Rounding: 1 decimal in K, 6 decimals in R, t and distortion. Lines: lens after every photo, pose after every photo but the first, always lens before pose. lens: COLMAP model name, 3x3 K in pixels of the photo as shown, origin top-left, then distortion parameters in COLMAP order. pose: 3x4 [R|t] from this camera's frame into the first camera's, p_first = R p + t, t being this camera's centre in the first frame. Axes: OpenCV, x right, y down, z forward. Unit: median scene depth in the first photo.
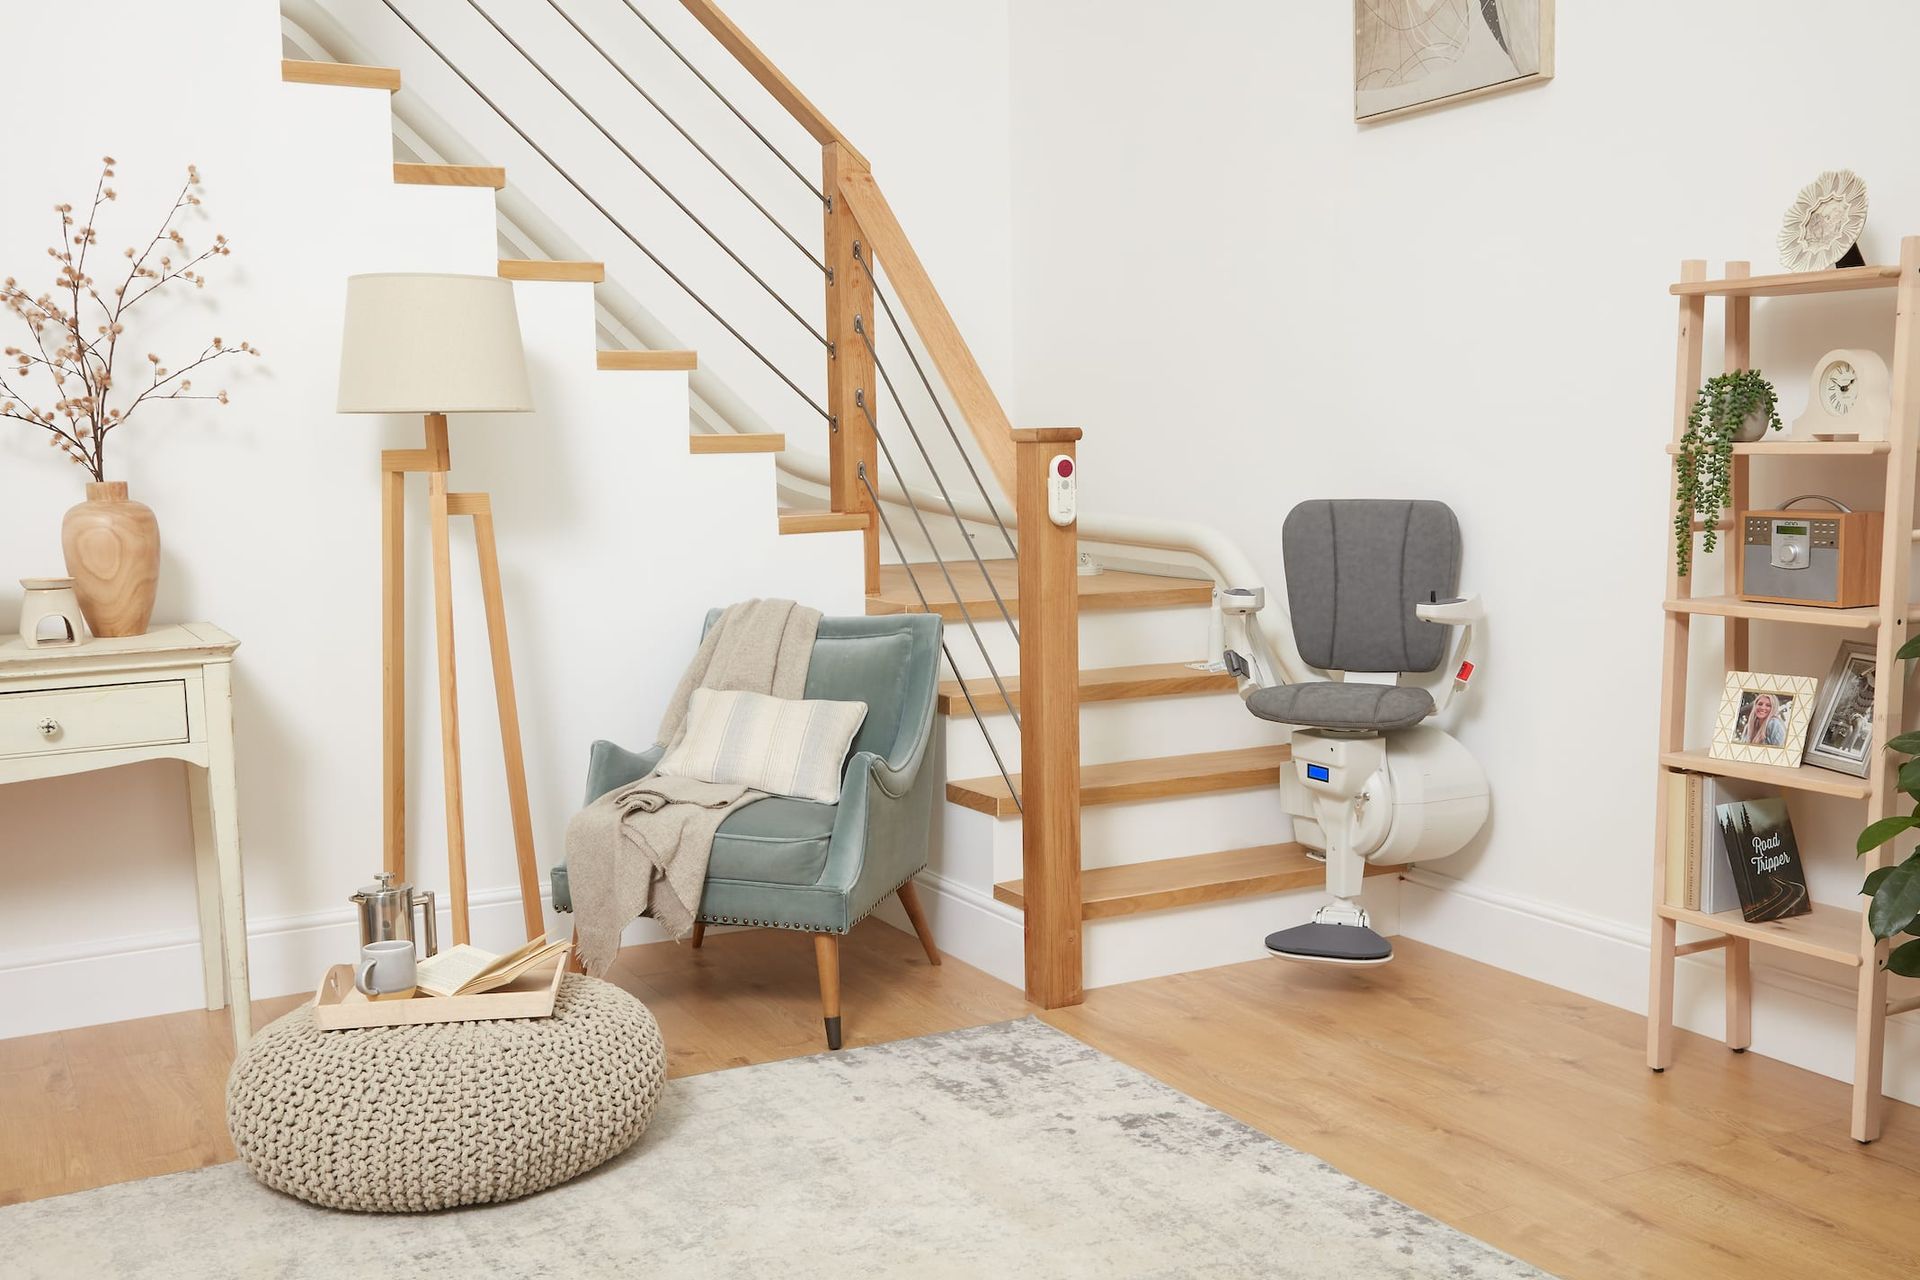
lens RADIAL K [[1964.5, 0, 985.8], [0, 1964.5, 620.1], [0, 0, 1]] dist [0.011060, 0.104912]
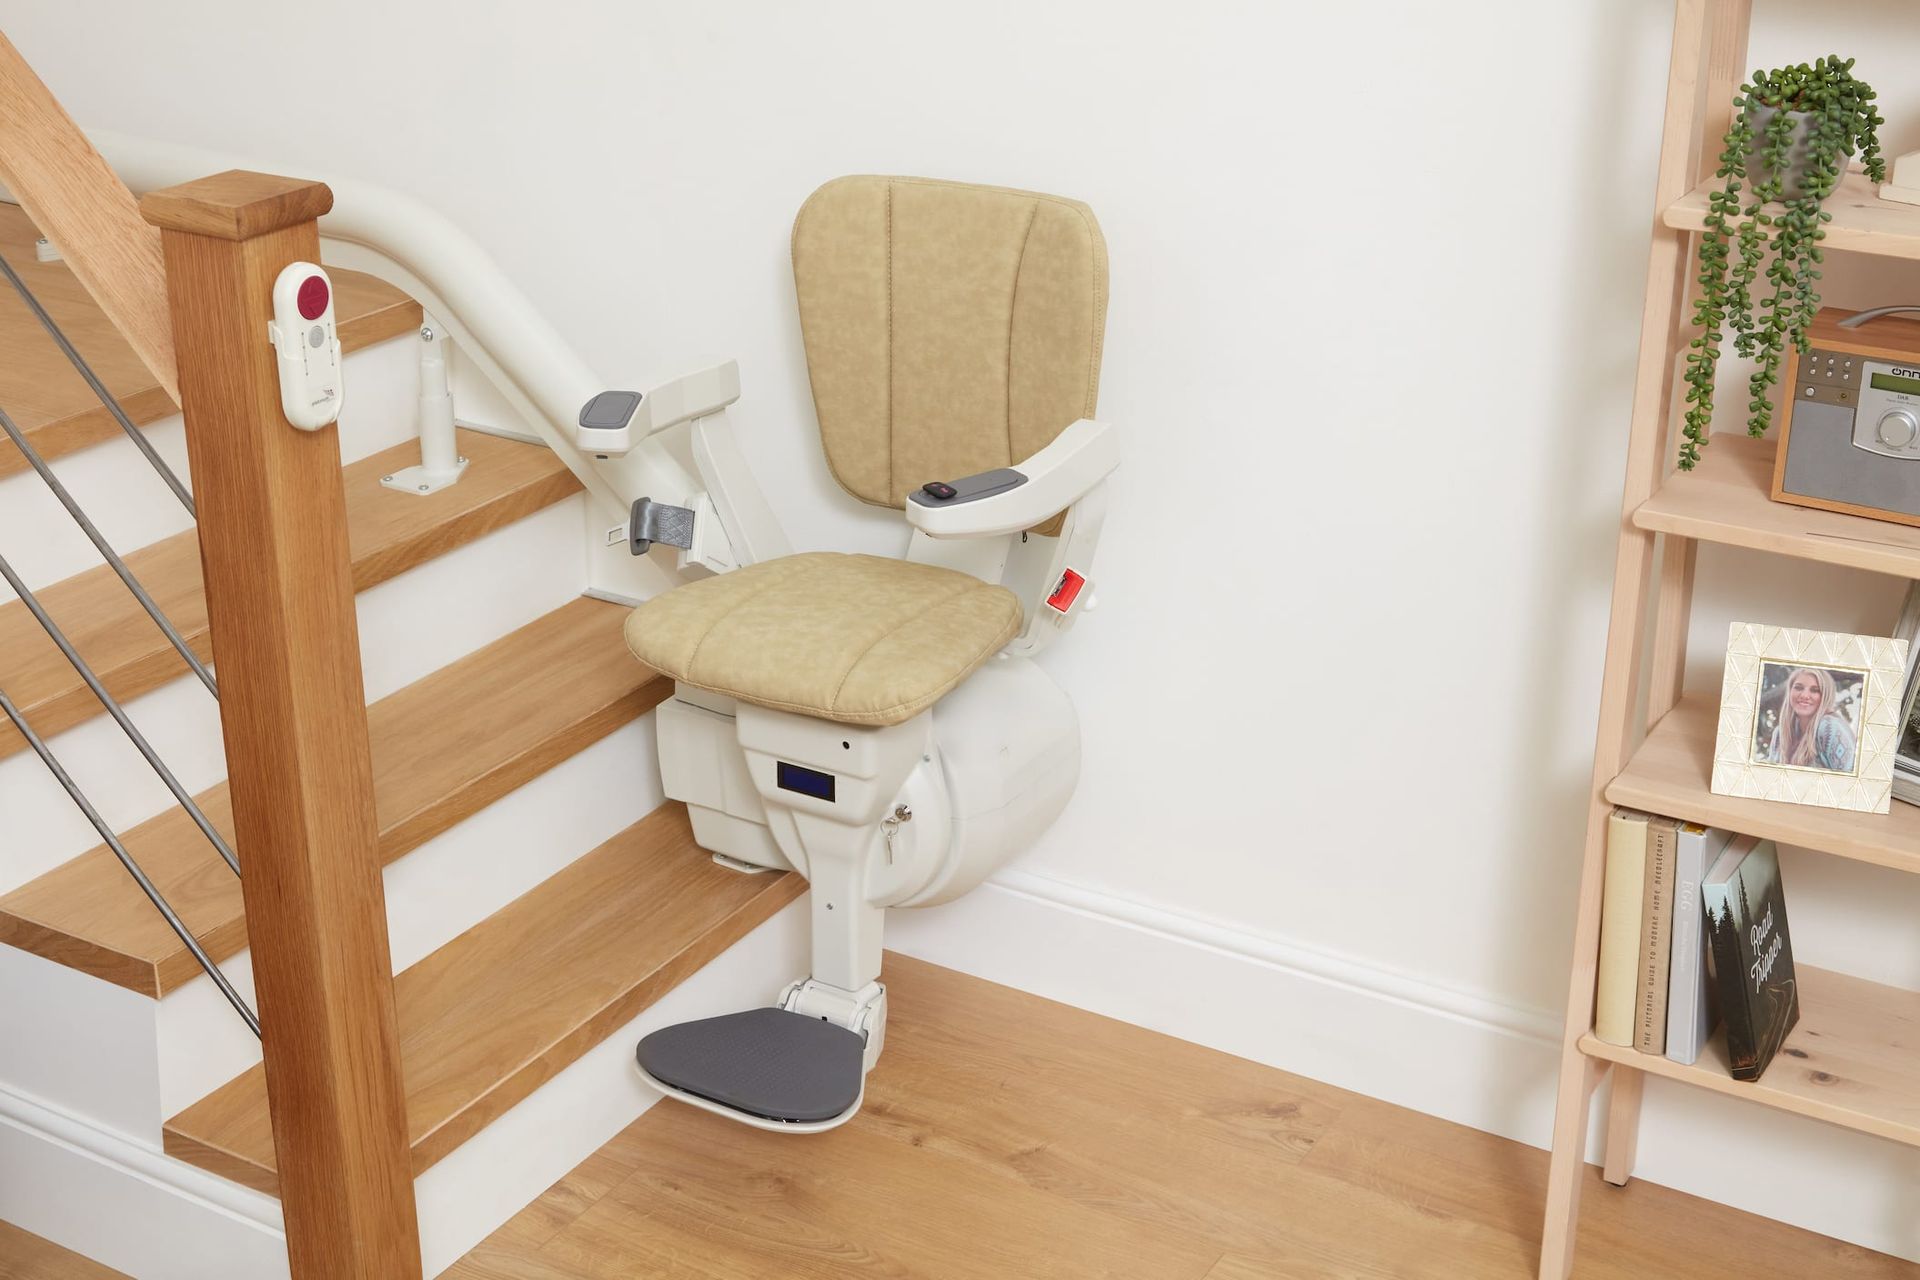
lens RADIAL K [[2643.5, 0, 892.9], [0, 2643.5, 646.7], [0, 0, 1]] dist [0.011700, 0.070548]
pose [[0.872404, -0.190047, 0.450325, -0.114738], [0.046769, 0.949545, 0.310125, -0.172464], [-0.486542, -0.249493, 0.837275, 0.466253]]
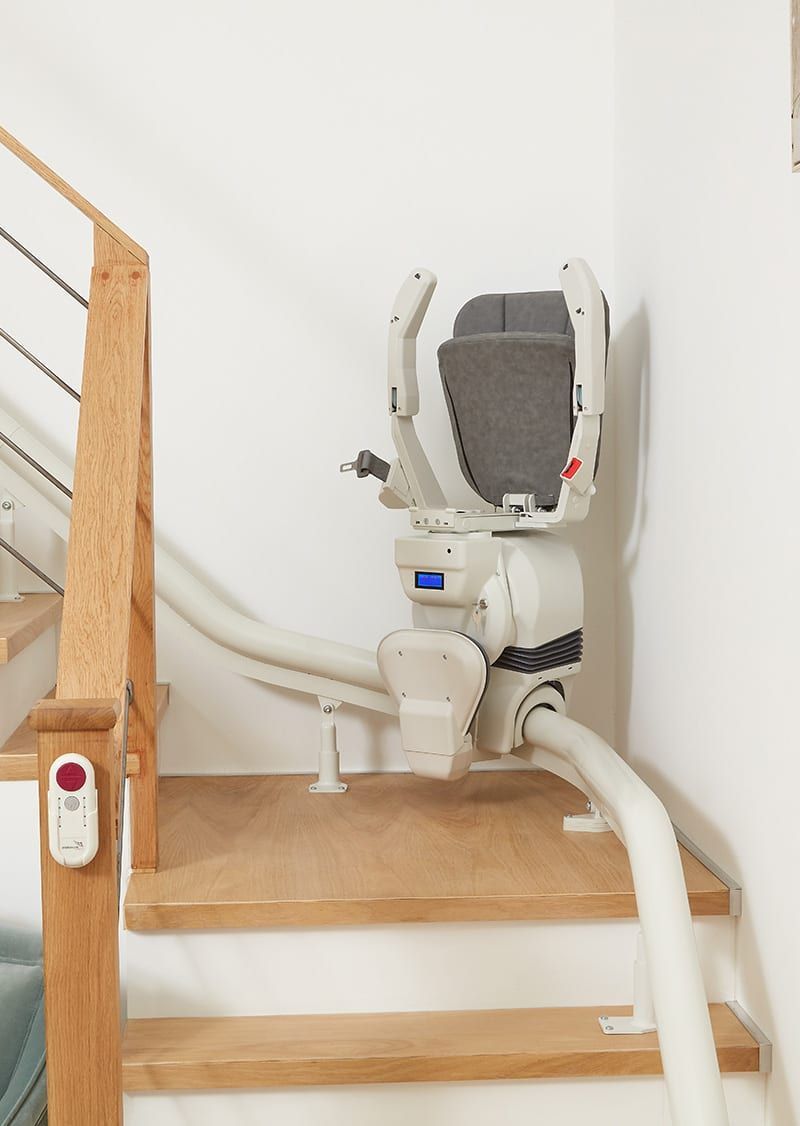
lens RADIAL K [[2094.9, 0, 431.8], [0, 2094.9, 564.4], [0, 0, 1]] dist [-0.038356, 0.106891]
pose [[0.914078, 0.032471, -0.404237, 0.403661], [-0.044475, 0.998803, -0.020338, -0.134897], [0.403093, 0.036569, 0.914428, 0.447178]]
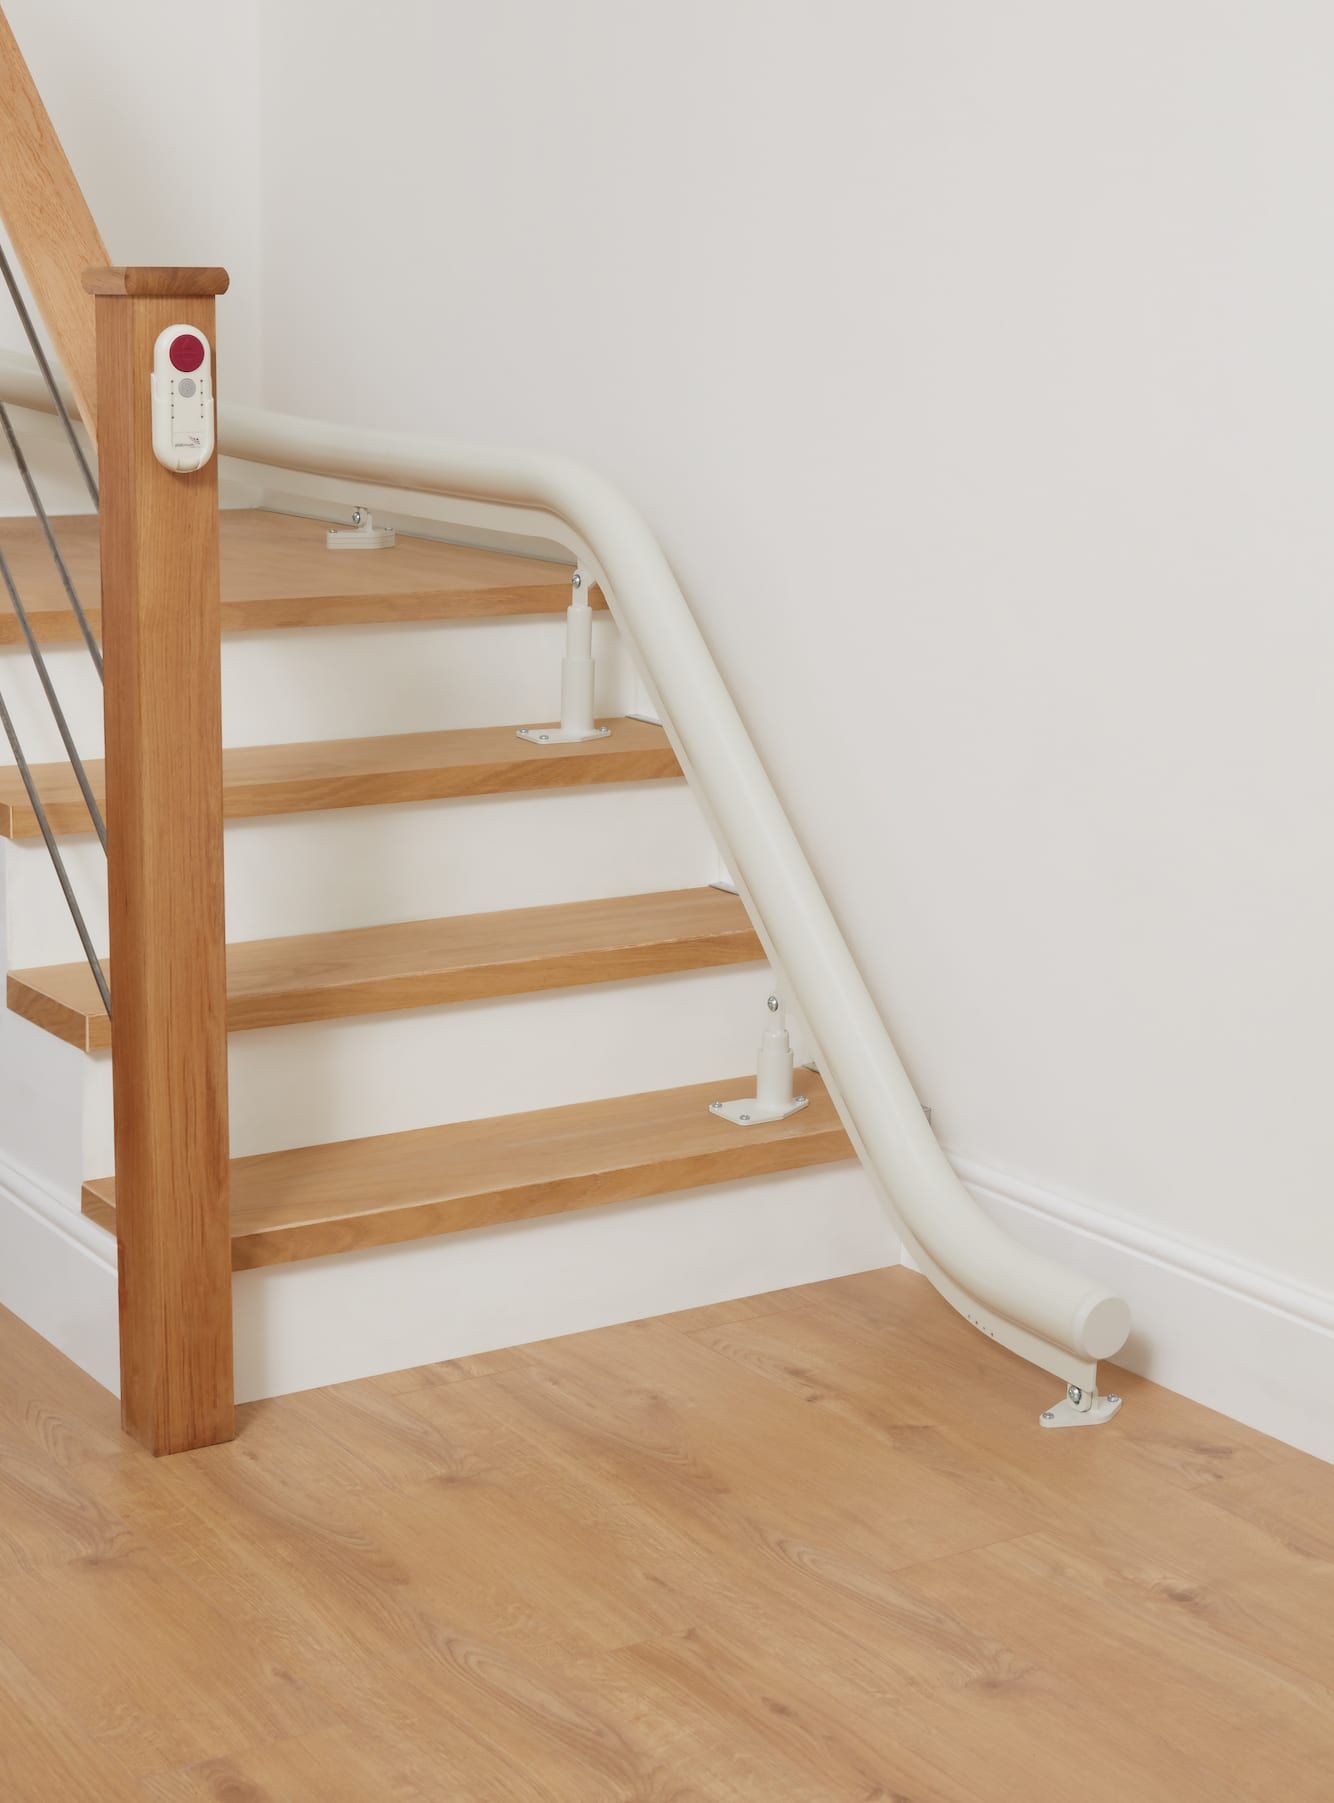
lens RADIAL K [[3024.8, 0, 620.9], [0, 3024.8, 740.5], [0, 0, 1]] dist [-0.020650, 0.055396]
pose [[0.998016, 0.012451, 0.061721, 0.101362], [-0.016058, 0.998171, 0.058282, -0.027795], [-0.060883, -0.059157, 0.996390, 0.256411]]
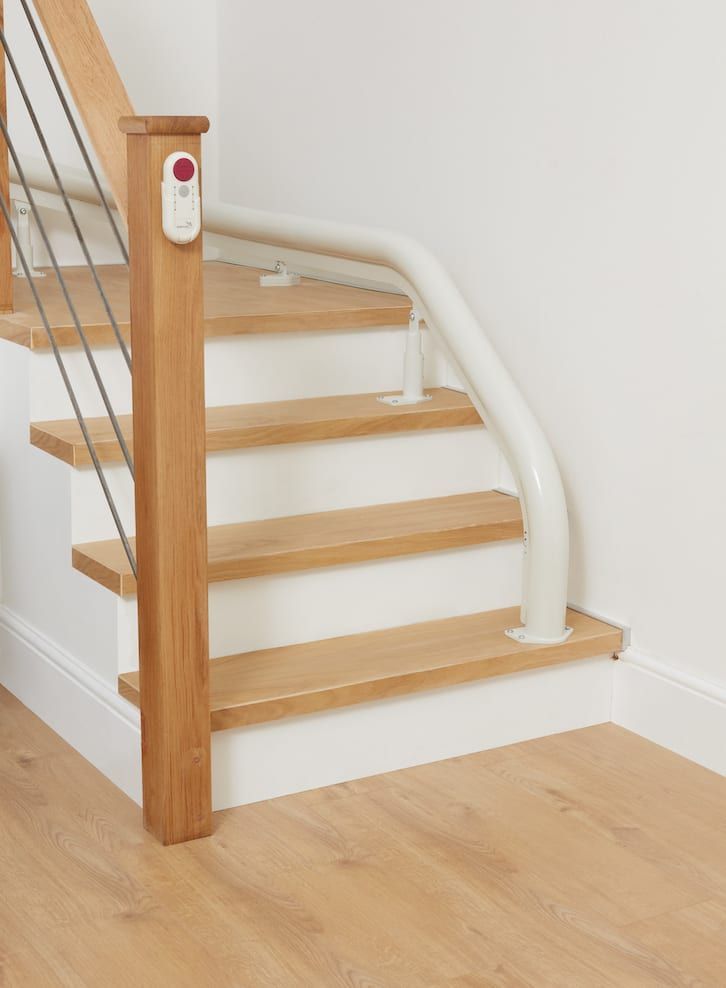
lens RADIAL K [[1694.7, 0, 363.9], [0, 1694.7, 422.7], [0, 0, 1]] dist [-0.023040, 0.040137]
pose [[0.999226, 0.012138, 0.037420, 0.087123], [-0.015180, 0.996508, 0.082107, -0.033999], [-0.036293, -0.082612, 0.995921, 0.329564]]
